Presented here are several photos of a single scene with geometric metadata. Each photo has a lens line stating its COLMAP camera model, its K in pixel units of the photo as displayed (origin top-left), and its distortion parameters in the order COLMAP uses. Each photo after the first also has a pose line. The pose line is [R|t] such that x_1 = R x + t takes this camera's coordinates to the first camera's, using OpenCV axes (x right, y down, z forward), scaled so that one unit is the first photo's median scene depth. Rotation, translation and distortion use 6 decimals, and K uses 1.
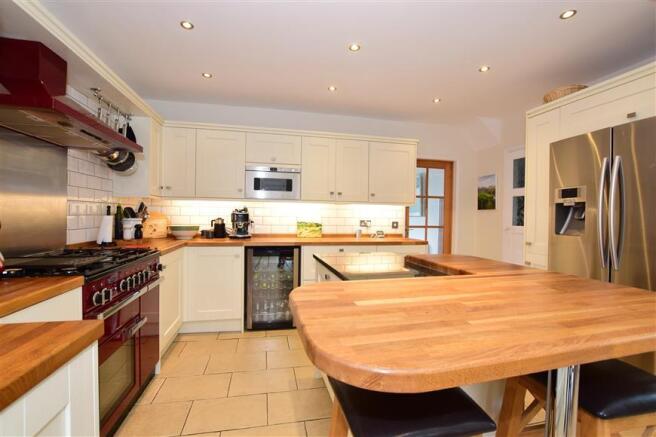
lens RADIAL K [[289.9, 0, 328.0], [0, 289.9, 218.5], [0, 0, 1]] dist [-0.034902, 0.006189]
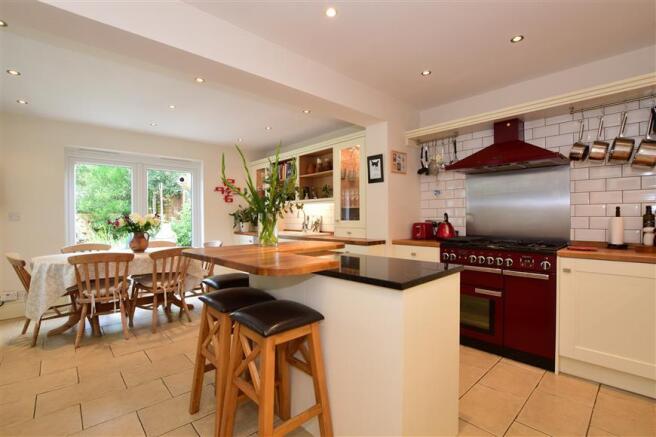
lens RADIAL K [[299.7, 0, 328.0], [0, 299.7, 218.5], [0, 0, 1]] dist [-0.027575, 0.000755]
pose [[-0.860601, -0.008674, -0.509206, 0.381579], [-0.014812, 0.999858, 0.008002, 0.001473], [0.509065, 0.014428, -0.860607, 0.902679]]
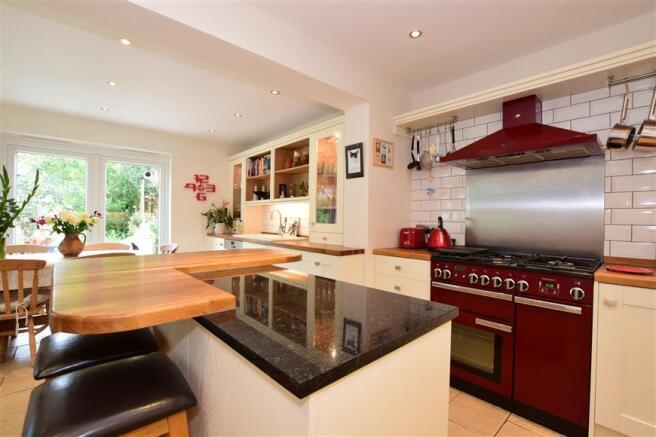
lens RADIAL K [[289.9, 0, 328.0], [0, 289.9, 218.5], [0, 0, 1]] dist [-0.034902, 0.006189]
pose [[-0.867644, -0.027704, -0.496413, 0.194244], [-0.033239, 0.999445, 0.002318, -0.001479], [0.496073, 0.018512, -0.868083, 0.776521]]
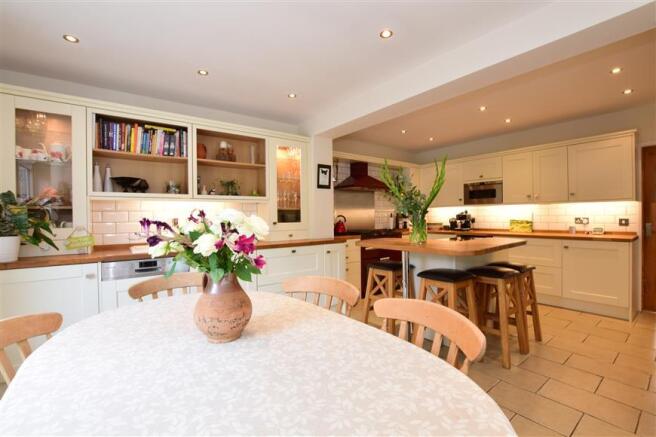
lens RADIAL K [[289.9, 0, 328.0], [0, 289.9, 218.5], [0, 0, 1]] dist [-0.034902, 0.006189]
pose [[0.421920, -0.014832, -0.906512, 0.731169], [0.008547, 0.999887, -0.012382, 0.015369], [0.906593, -0.002524, 0.421999, -0.281800]]
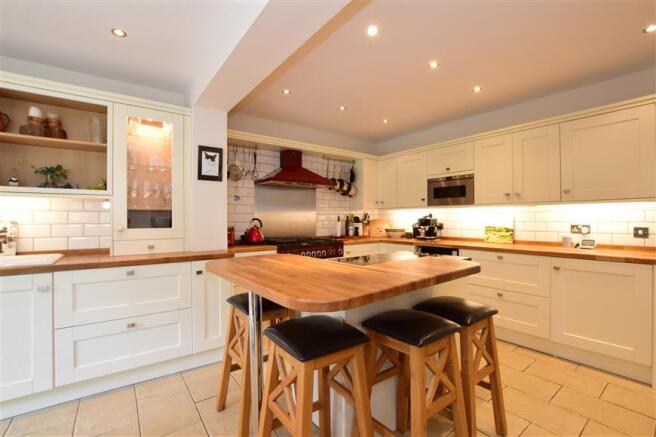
lens RADIAL K [[289.9, 0, 328.0], [0, 289.9, 218.5], [0, 0, 1]] dist [-0.034902, 0.006189]
pose [[0.418017, -0.018523, -0.908250, 0.568749], [-0.001289, 0.999779, -0.020983, 0.006076], [0.908438, 0.009942, 0.417900, 0.119835]]
